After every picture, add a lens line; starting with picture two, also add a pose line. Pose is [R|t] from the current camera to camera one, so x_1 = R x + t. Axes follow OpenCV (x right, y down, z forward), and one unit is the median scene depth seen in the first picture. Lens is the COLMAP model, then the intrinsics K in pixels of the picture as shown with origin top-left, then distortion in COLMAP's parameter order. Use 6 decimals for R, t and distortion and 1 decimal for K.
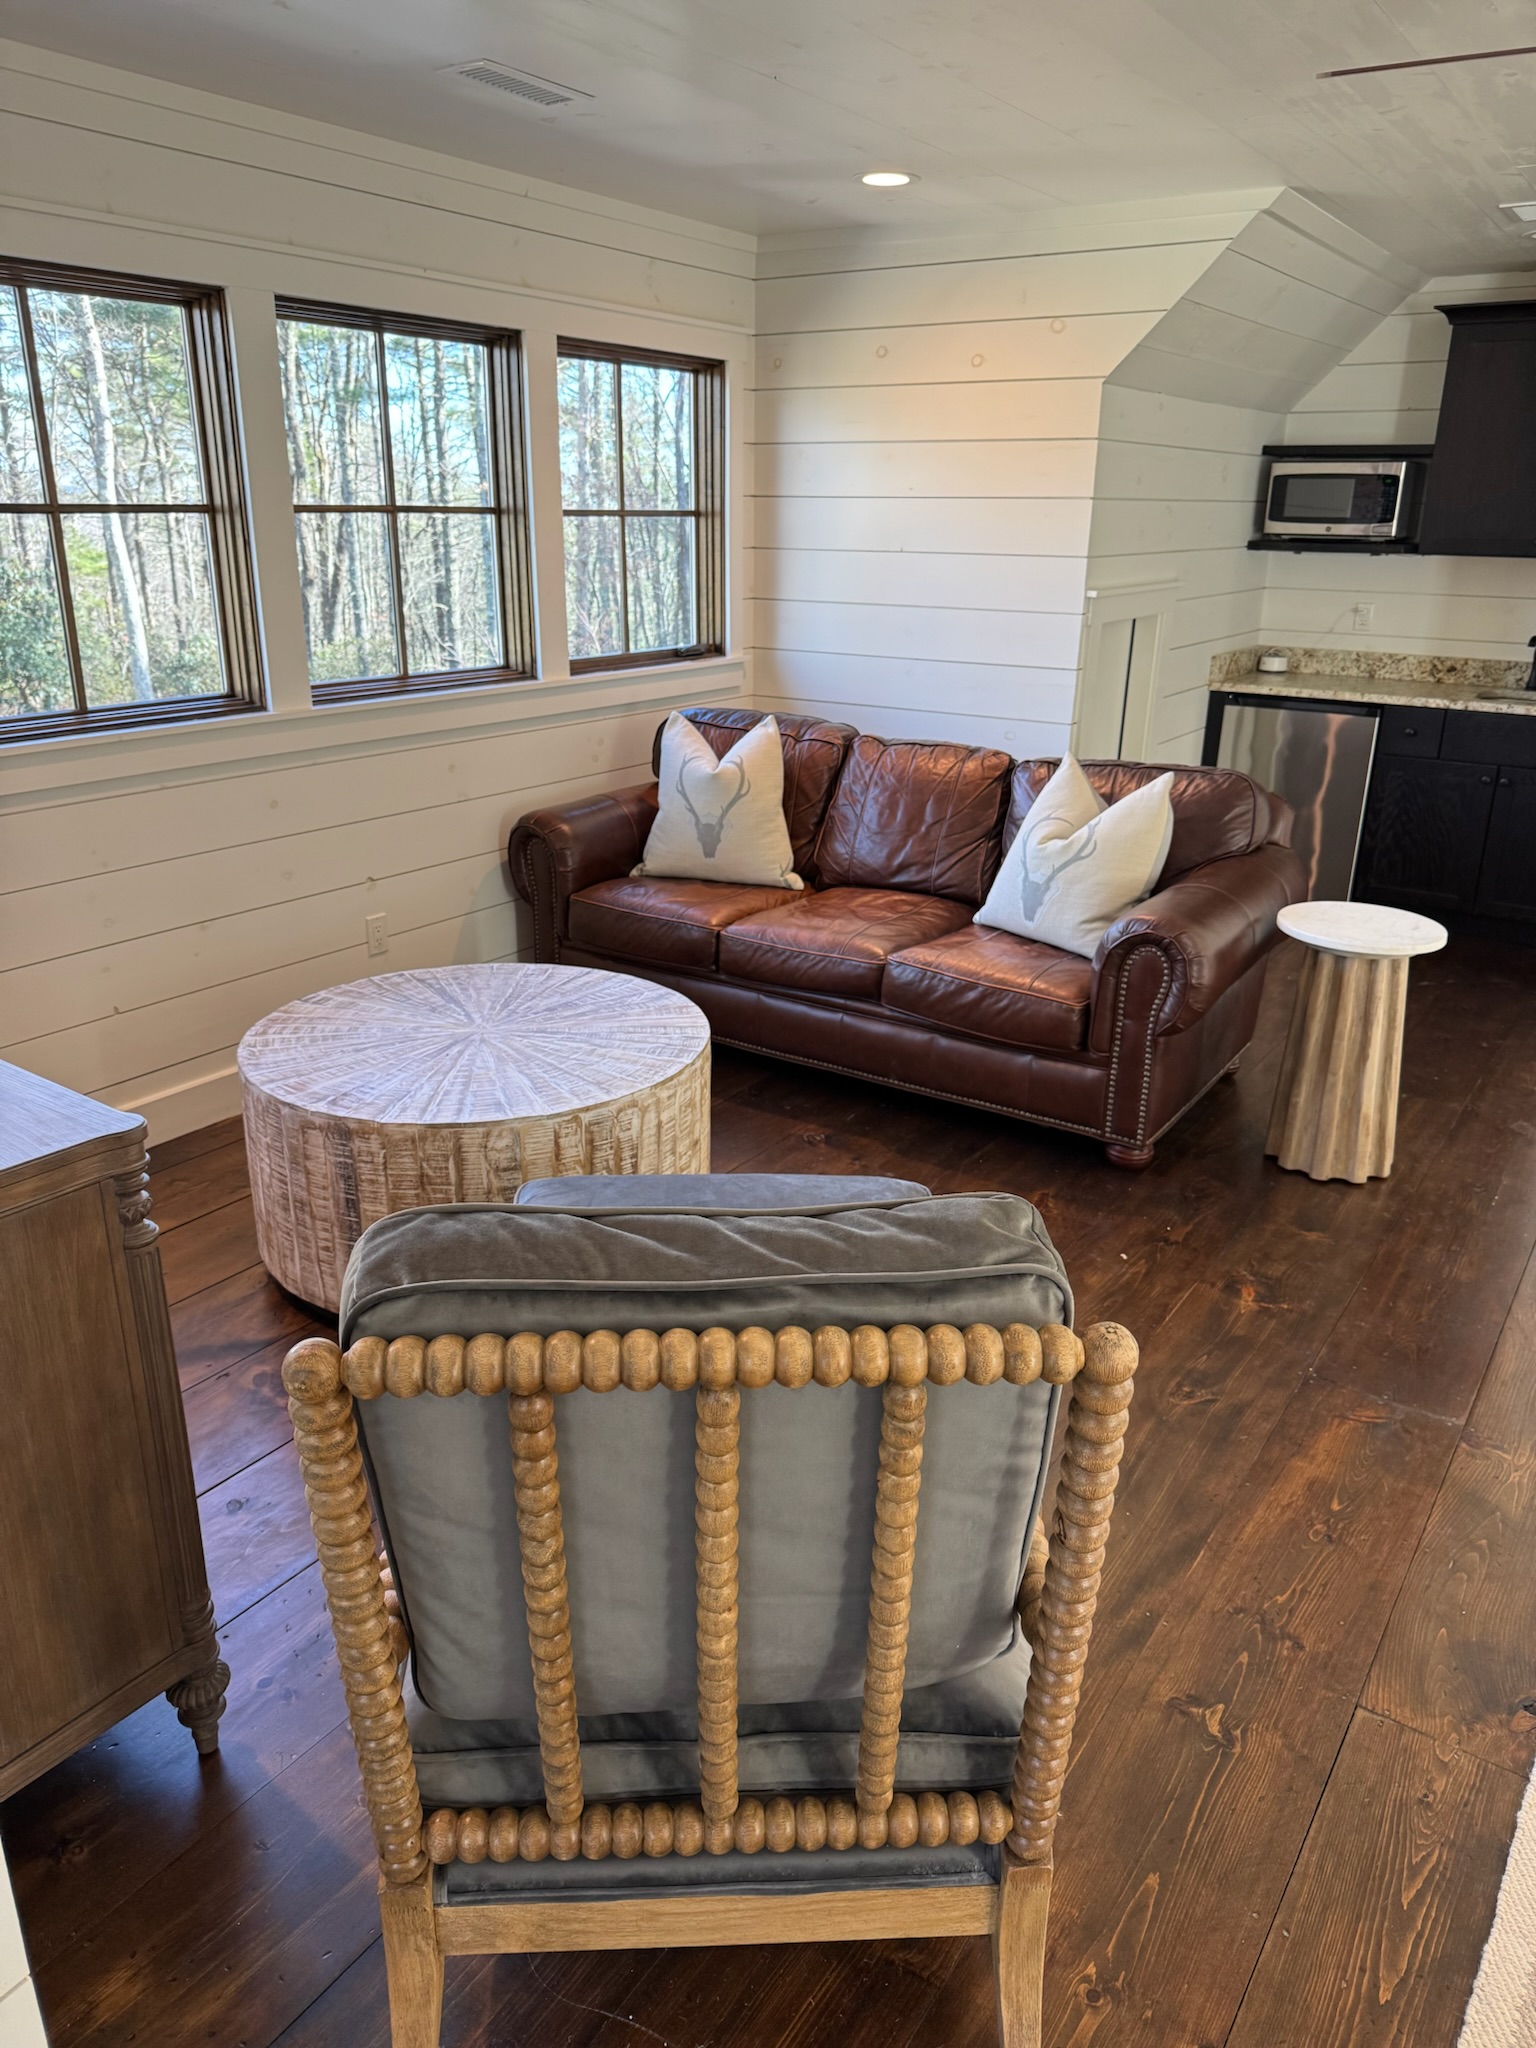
lens RADIAL K [[1431.2, 0, 763.5], [0, 1431.2, 1032.5], [0, 0, 1]] dist [0.104554, -0.163884]
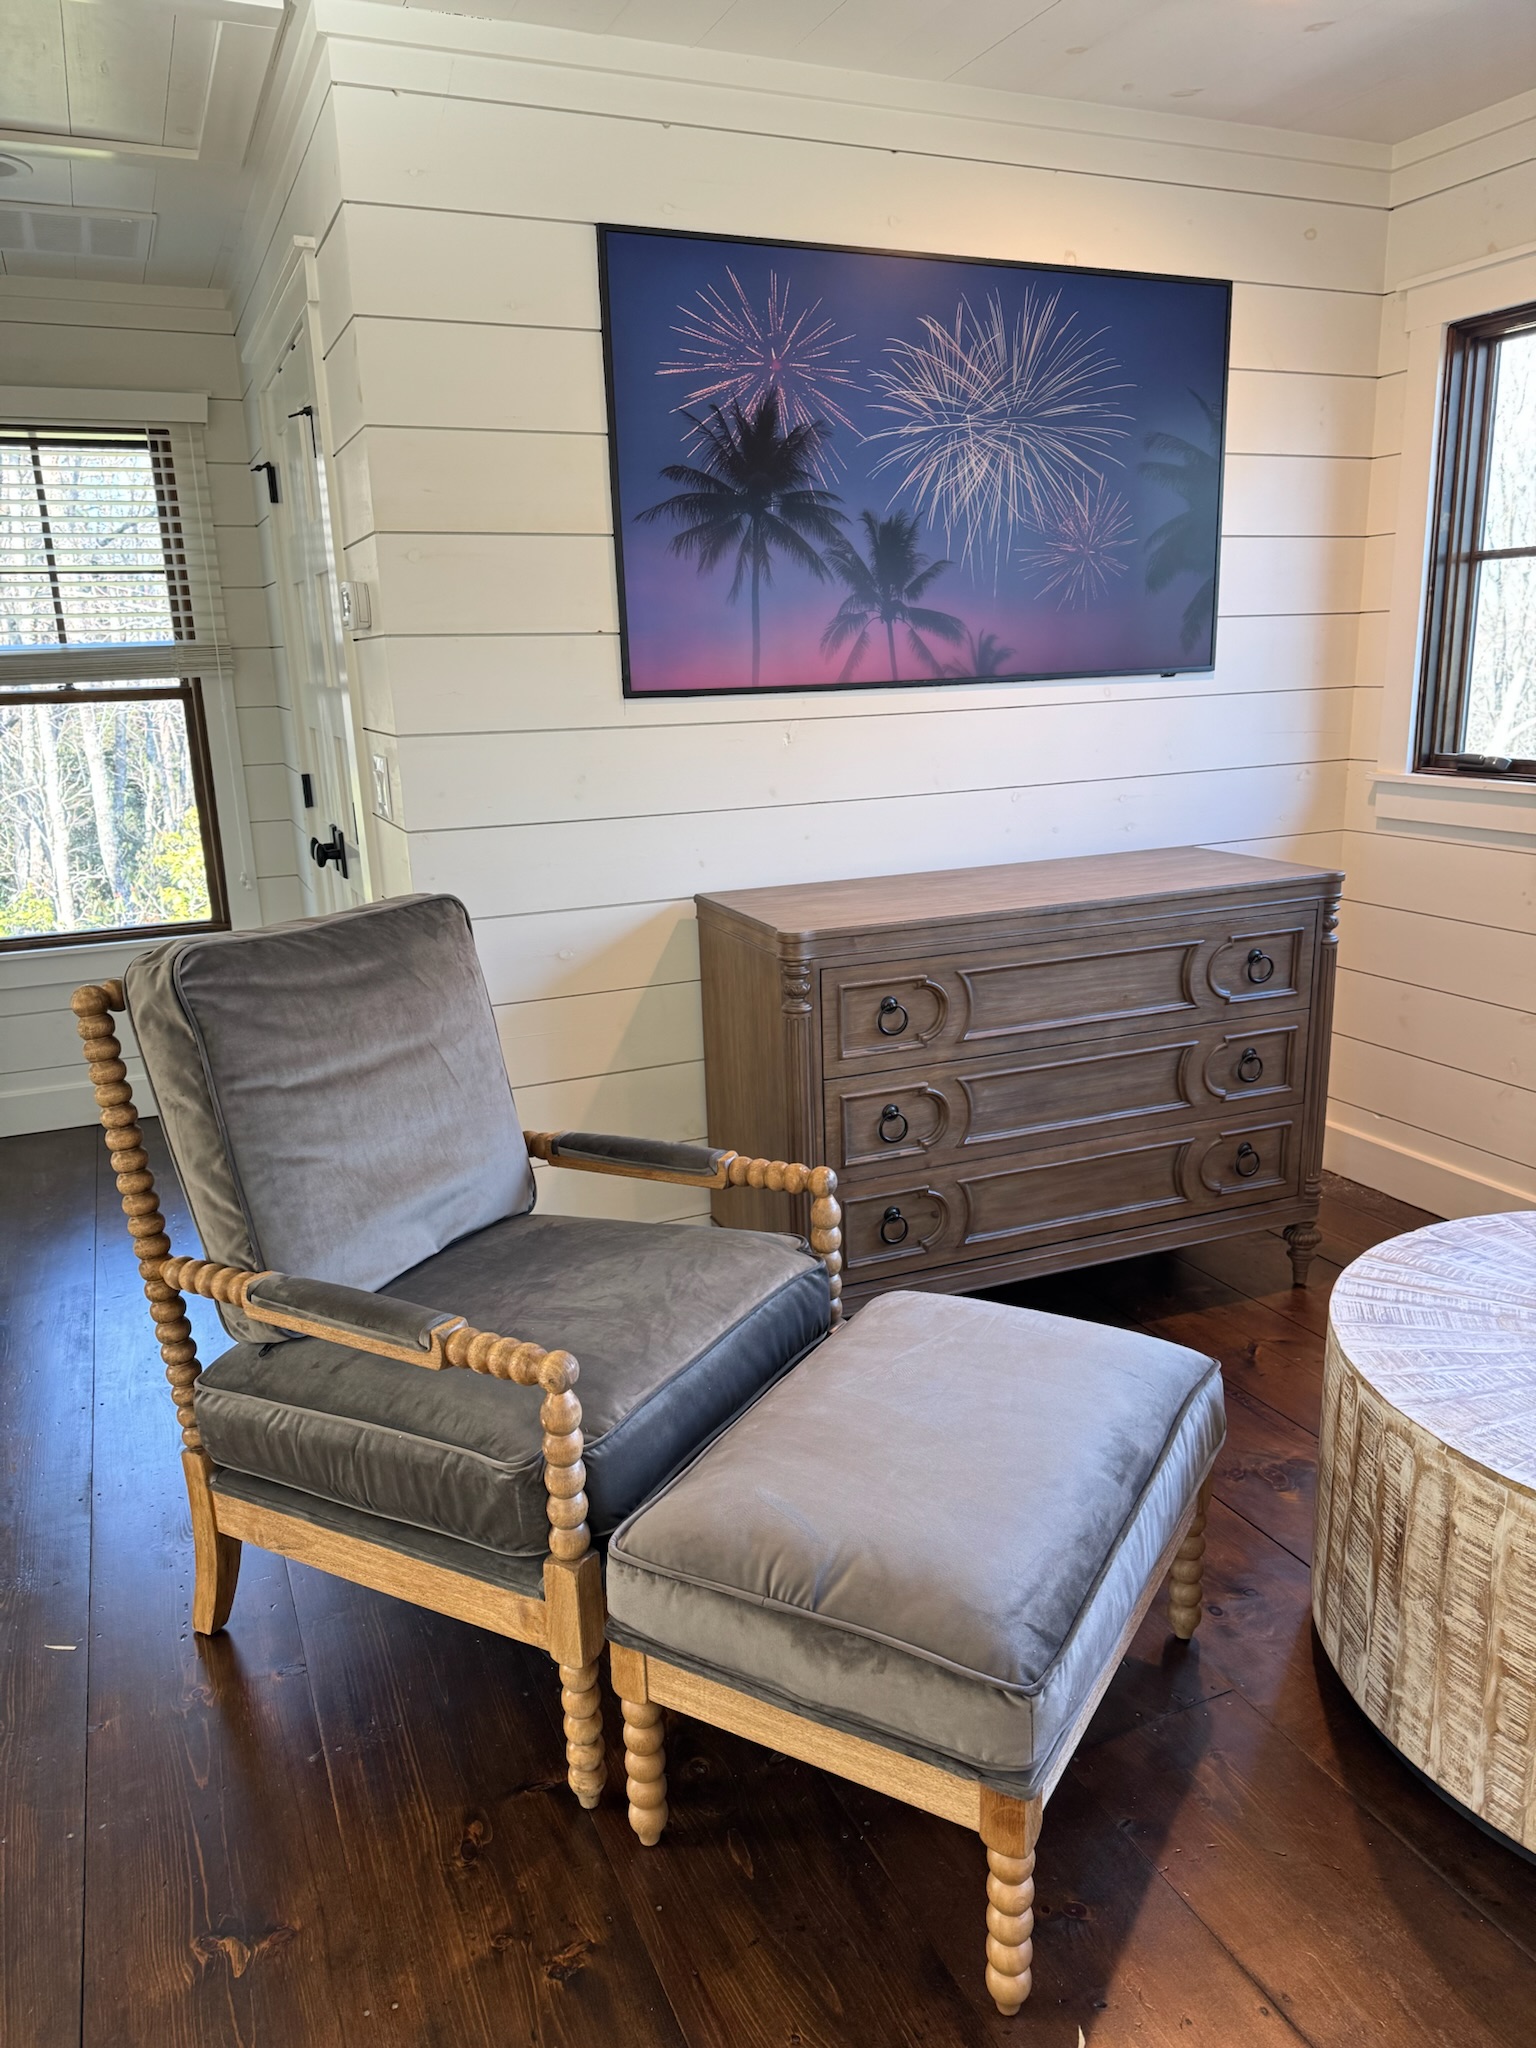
lens RADIAL K [[1431.2, 0, 763.5], [0, 1431.2, 1032.5], [0, 0, 1]] dist [0.104554, -0.163884]
pose [[-0.517798, 0.222734, -0.825999, 0.498060], [-0.274360, 0.871281, 0.406934, -0.263226], [0.810316, 0.437331, -0.390038, 0.939113]]
